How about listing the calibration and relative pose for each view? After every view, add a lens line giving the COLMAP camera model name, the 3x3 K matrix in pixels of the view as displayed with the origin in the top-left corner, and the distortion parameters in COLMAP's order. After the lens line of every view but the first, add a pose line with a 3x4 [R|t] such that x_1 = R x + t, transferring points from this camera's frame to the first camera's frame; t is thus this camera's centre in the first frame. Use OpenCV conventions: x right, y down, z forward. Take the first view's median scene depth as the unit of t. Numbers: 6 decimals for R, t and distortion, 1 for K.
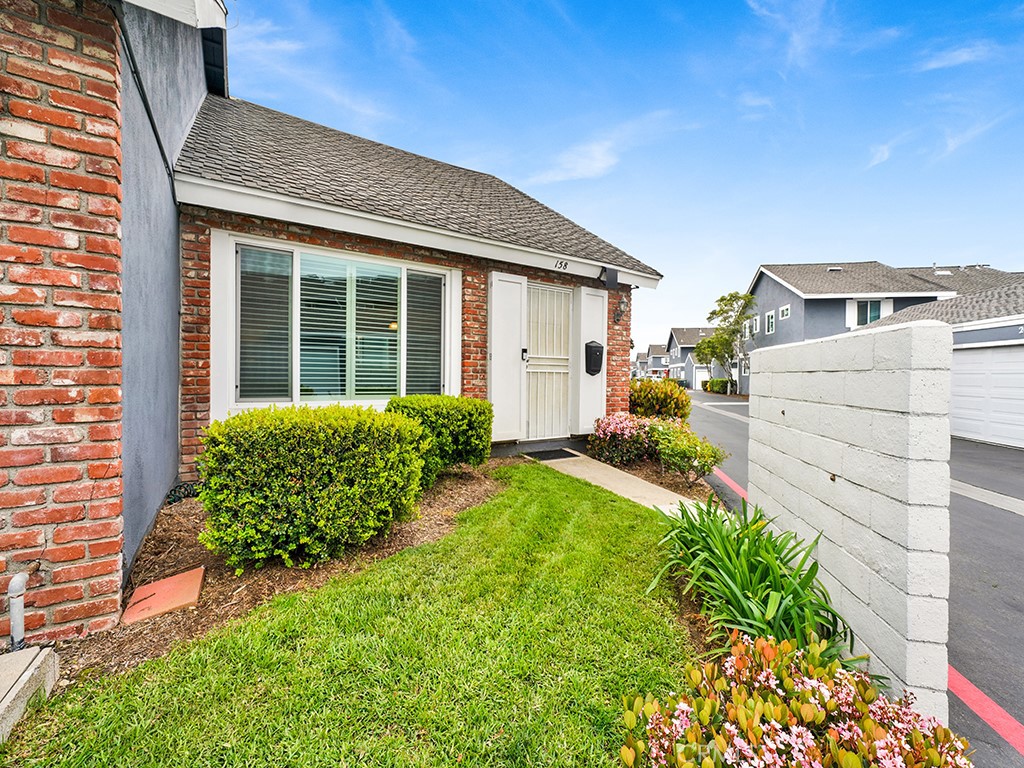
lens RADIAL K [[416.8, 0, 512.0], [0, 416.8, 384.0], [0, 0, 1]] dist [0.000339, 0.000001]
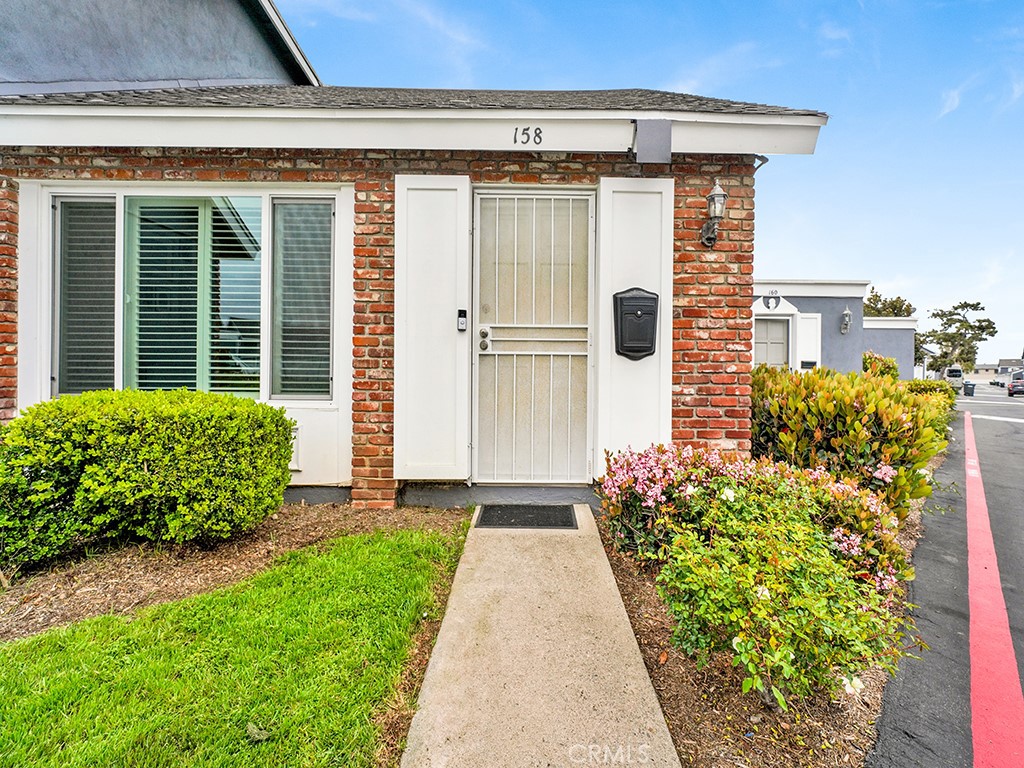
lens RADIAL K [[450.0, 0, 512.0], [0, 450.0, 384.0], [0, 0, 1]] dist [-0.002424, -0.000206]
pose [[0.847452, 0.008999, -0.530796, 0.370409], [-0.008772, 0.999957, 0.002947, 0.007177], [0.530800, 0.002159, 0.847495, 0.513712]]
